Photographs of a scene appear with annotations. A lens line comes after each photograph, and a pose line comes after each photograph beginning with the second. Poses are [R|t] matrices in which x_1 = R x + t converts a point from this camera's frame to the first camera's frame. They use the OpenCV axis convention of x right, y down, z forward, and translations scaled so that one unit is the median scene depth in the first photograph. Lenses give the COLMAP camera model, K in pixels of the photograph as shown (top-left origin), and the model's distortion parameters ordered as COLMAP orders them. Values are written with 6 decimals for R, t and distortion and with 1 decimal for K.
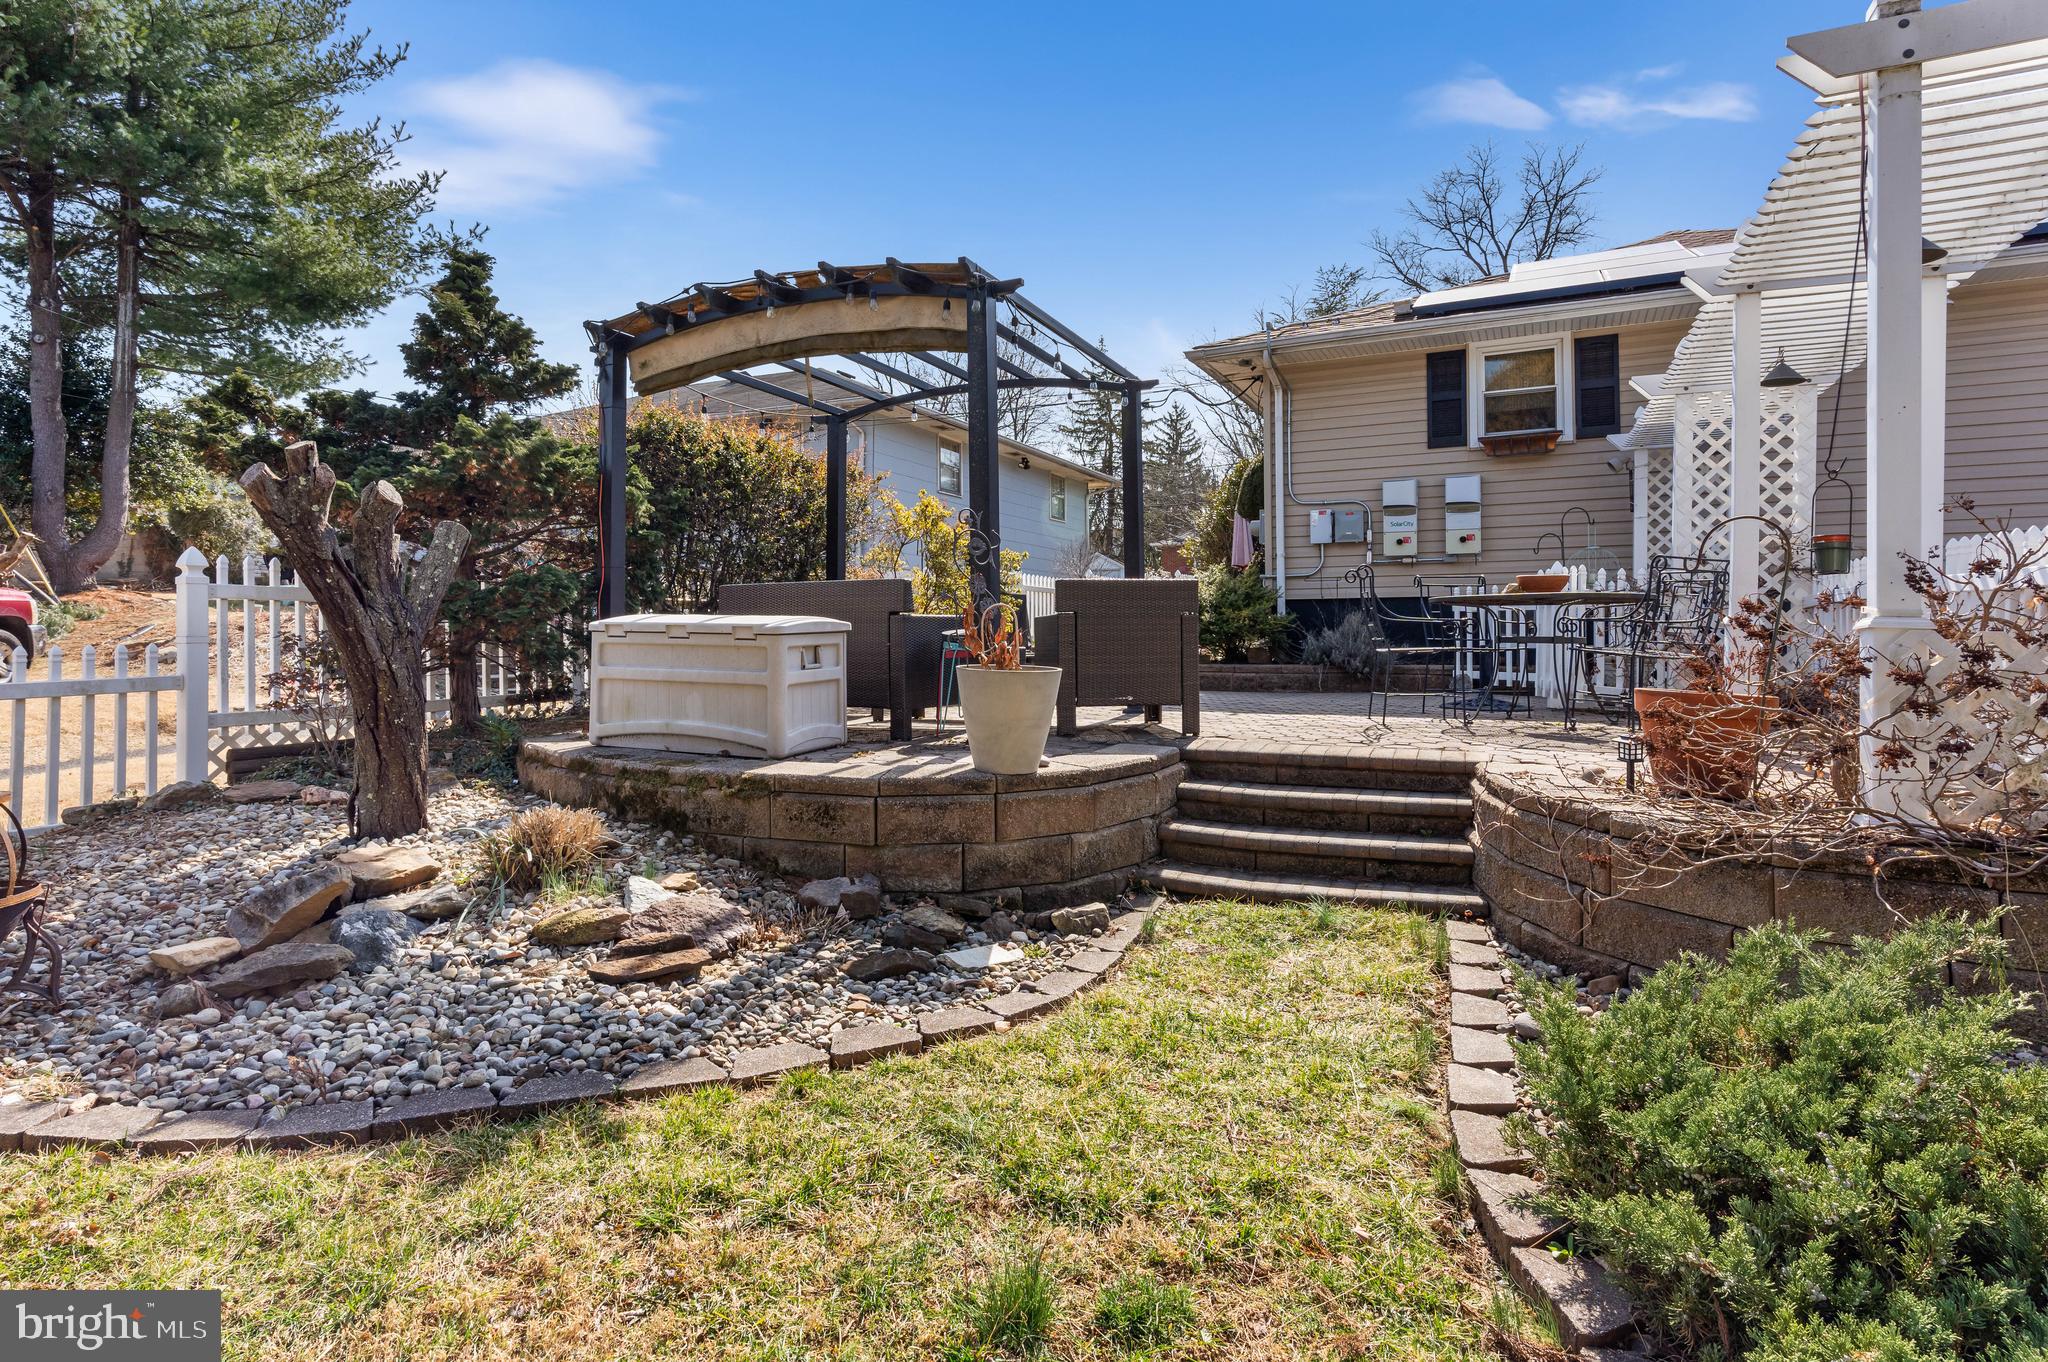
lens RADIAL K [[1053.5, 0, 1016.5], [0, 1053.5, 620.3], [0, 0, 1]] dist [0.003438, 0.001260]
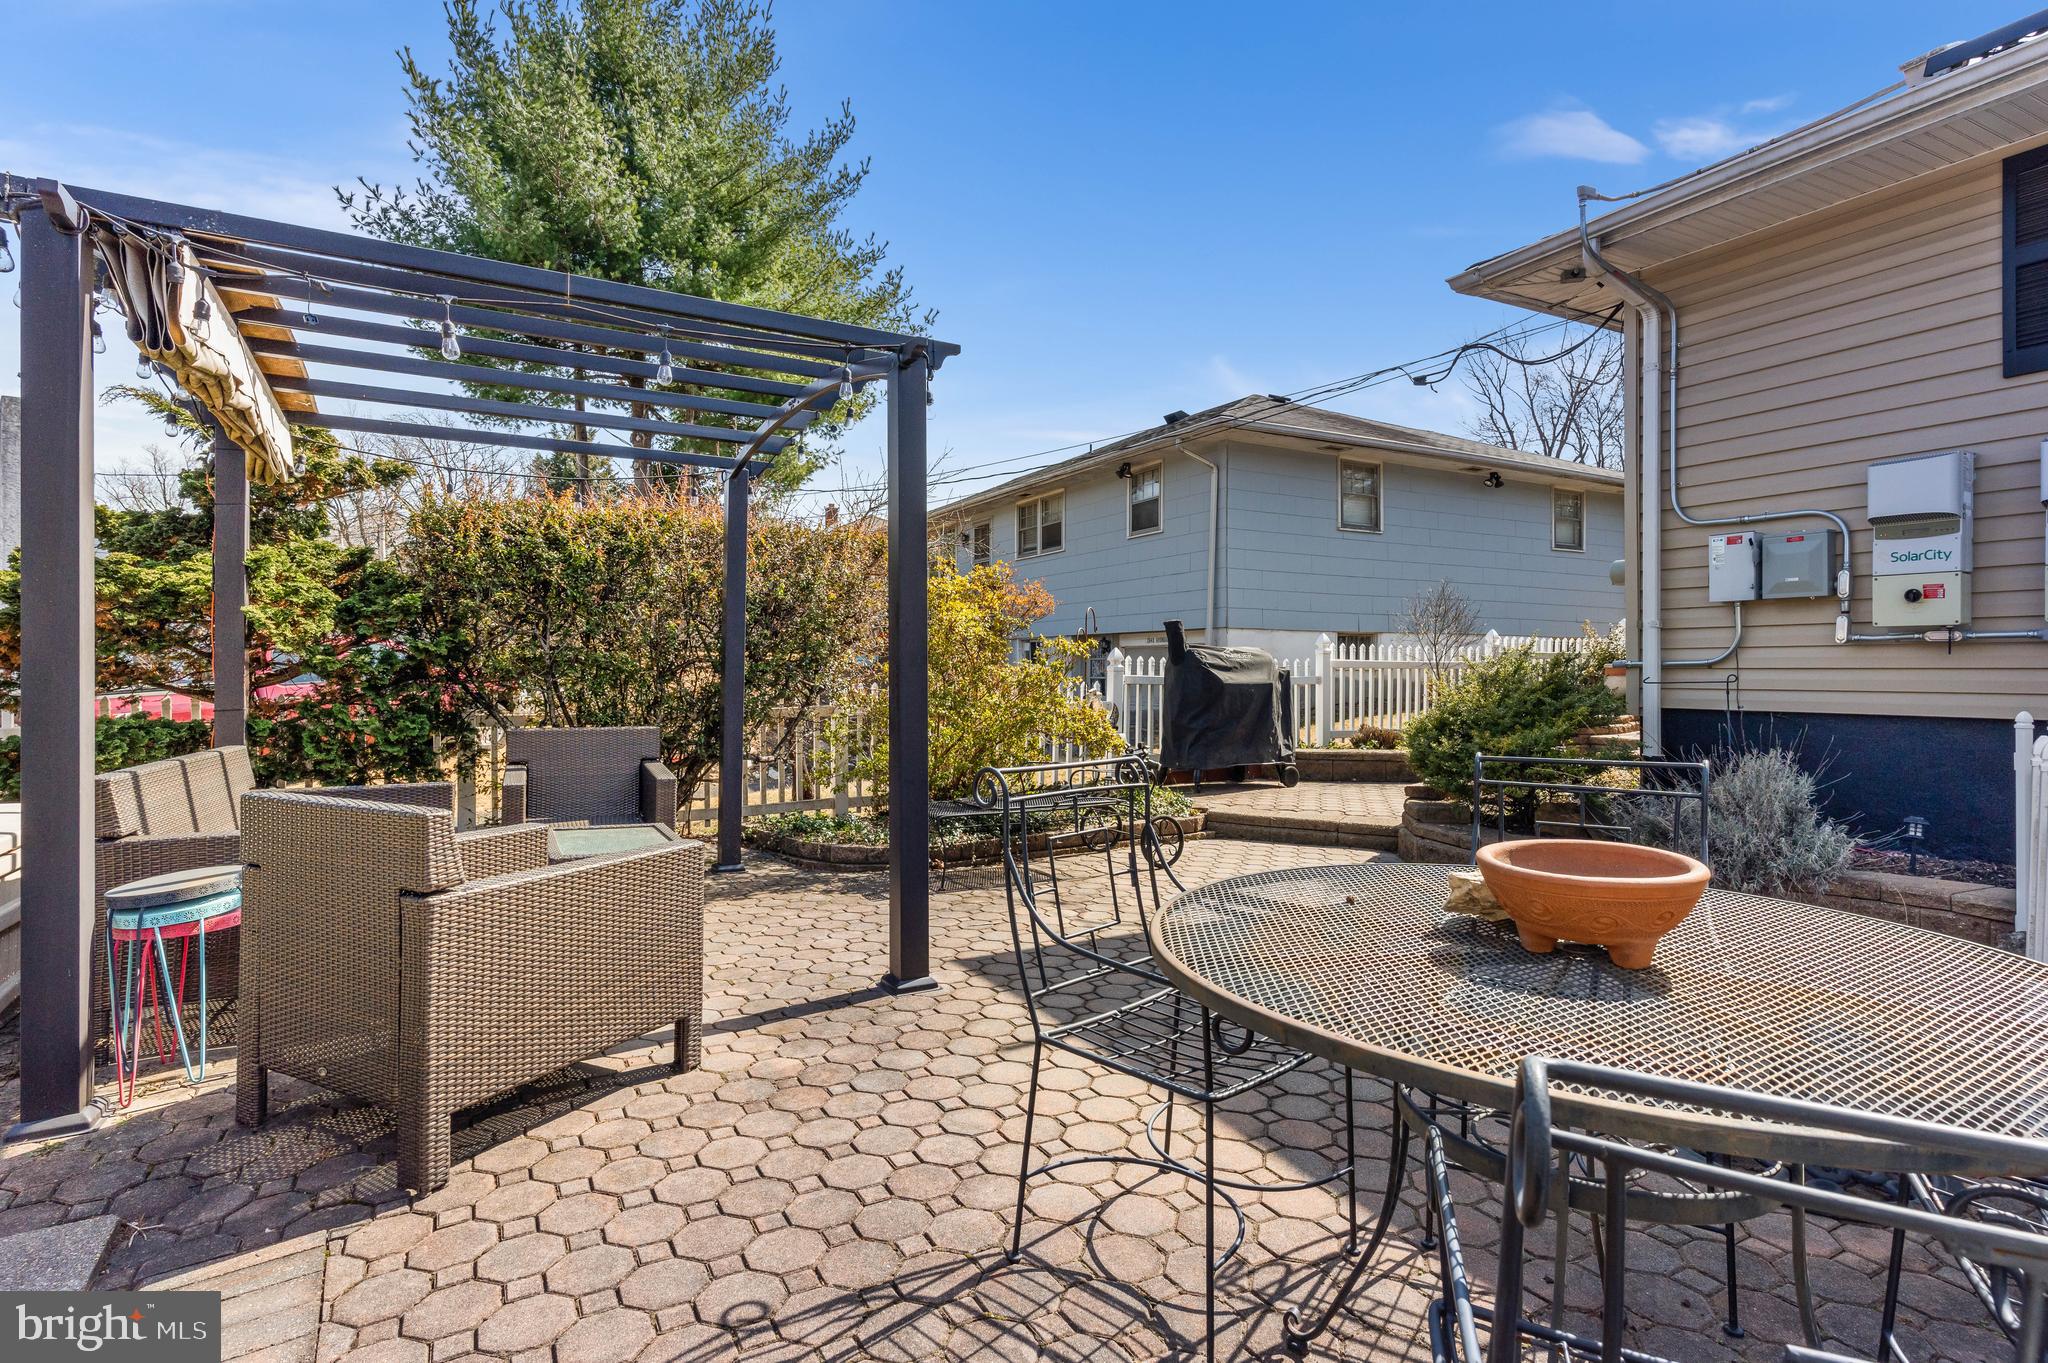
lens RADIAL K [[993.2, 0, 1020.7], [0, 993.2, 669.1], [0, 0, 1]] dist [0.005174, -0.002540]
pose [[0.814249, 0.004592, -0.580497, 0.435503], [0.006084, 0.999846, 0.016443, -0.076219], [0.580483, -0.016921, 0.814096, 0.625421]]
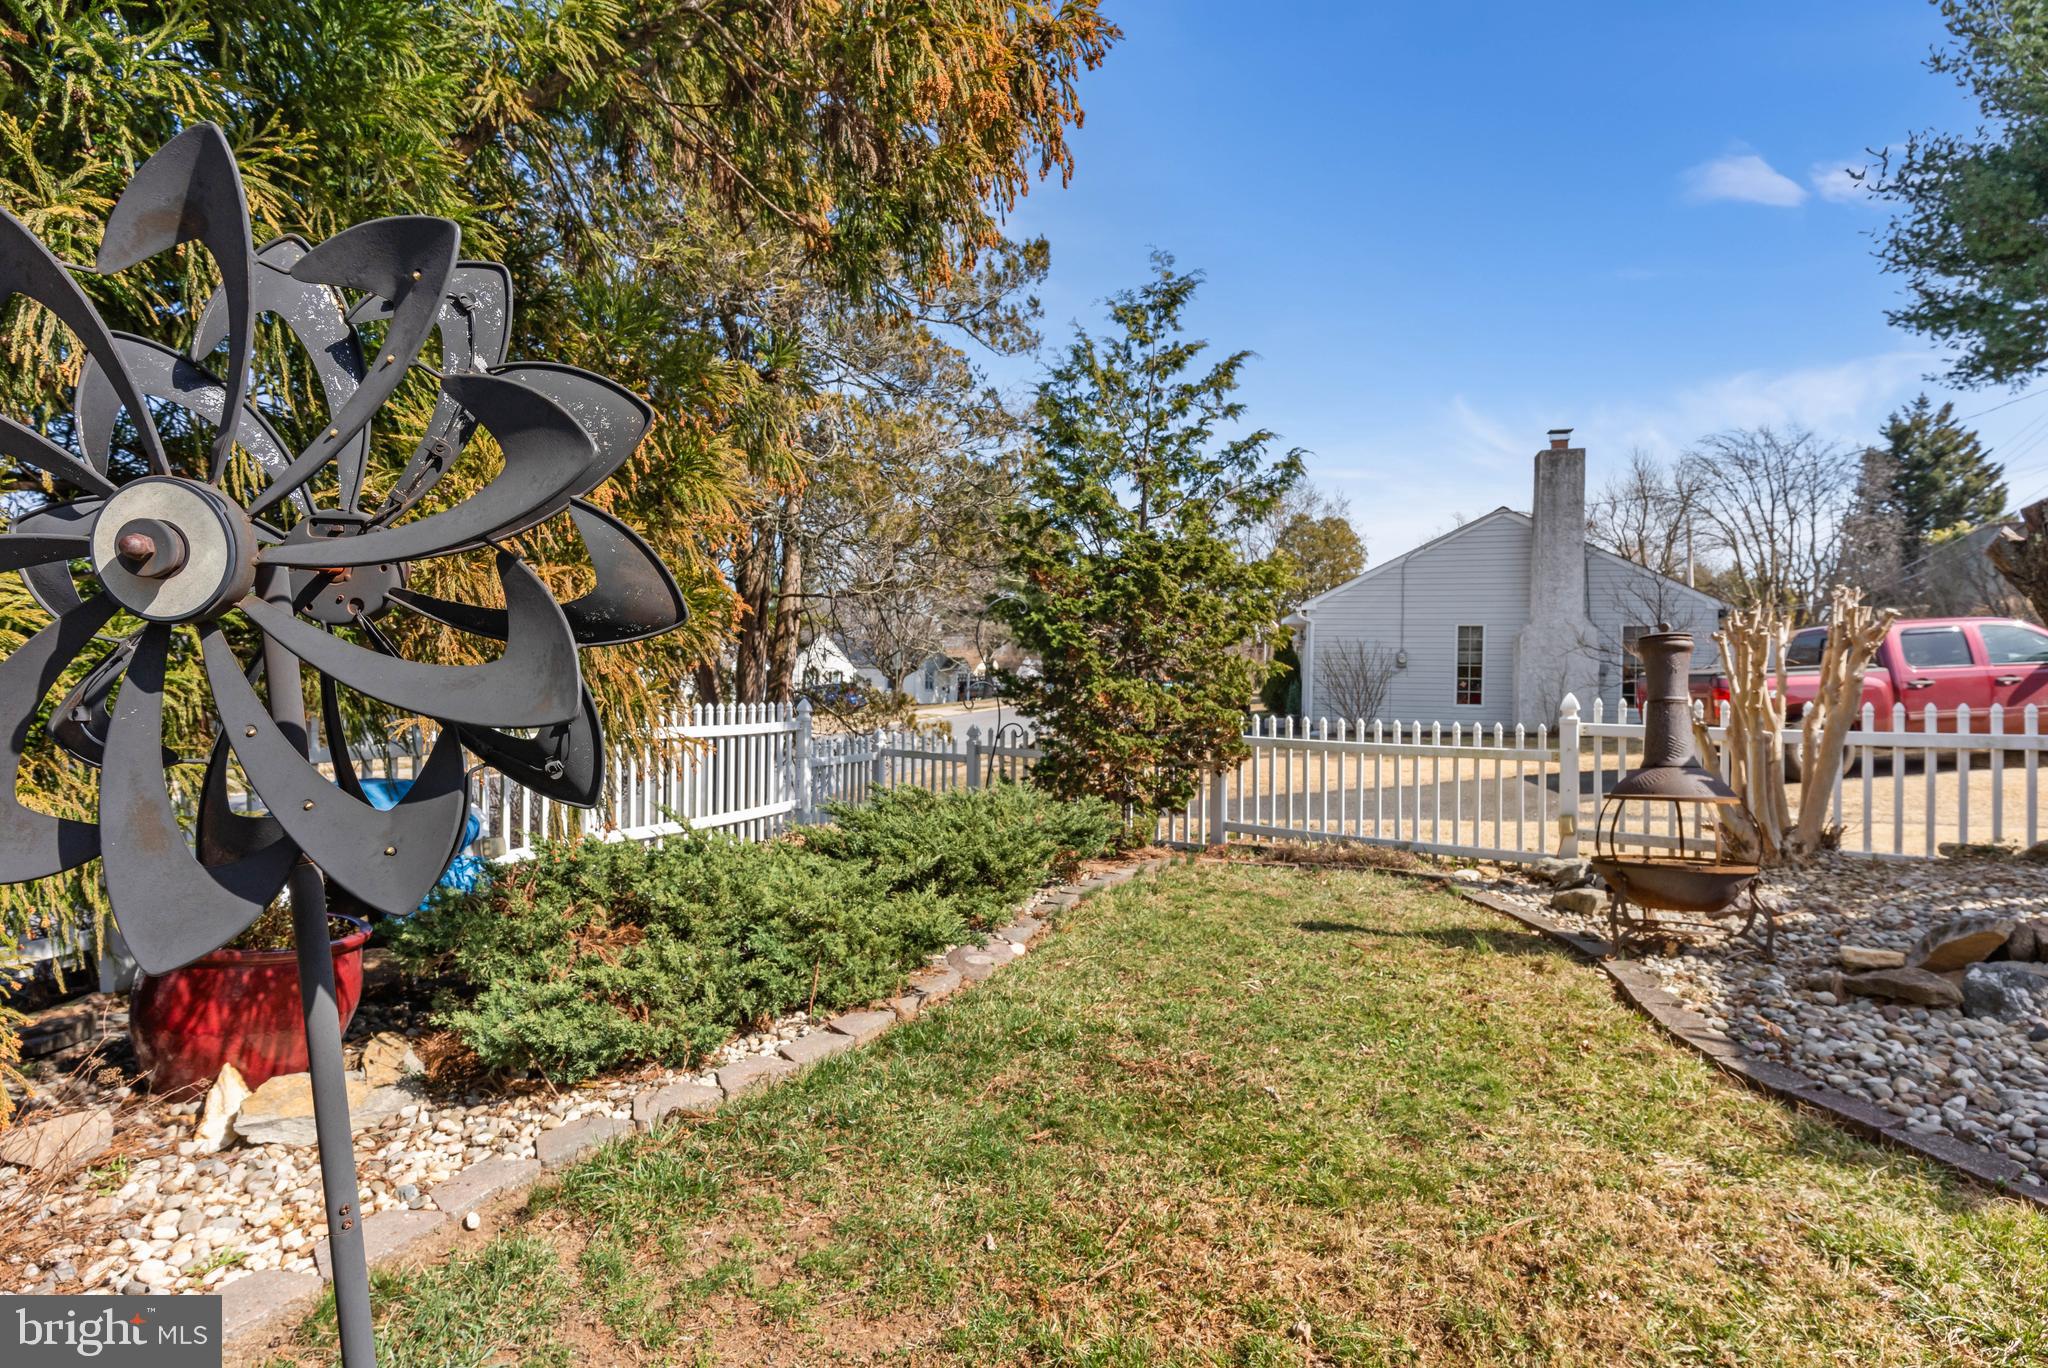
lens RADIAL K [[993.2, 0, 1036.3], [0, 993.2, 691.4], [0, 0, 1]] dist [0.005174, -0.002540]
pose [[-0.128172, 0.003070, -0.991747, 0.202667], [-0.006884, 0.999968, 0.003985, 0.009299], [0.991728, 0.007338, -0.128147, 0.099724]]
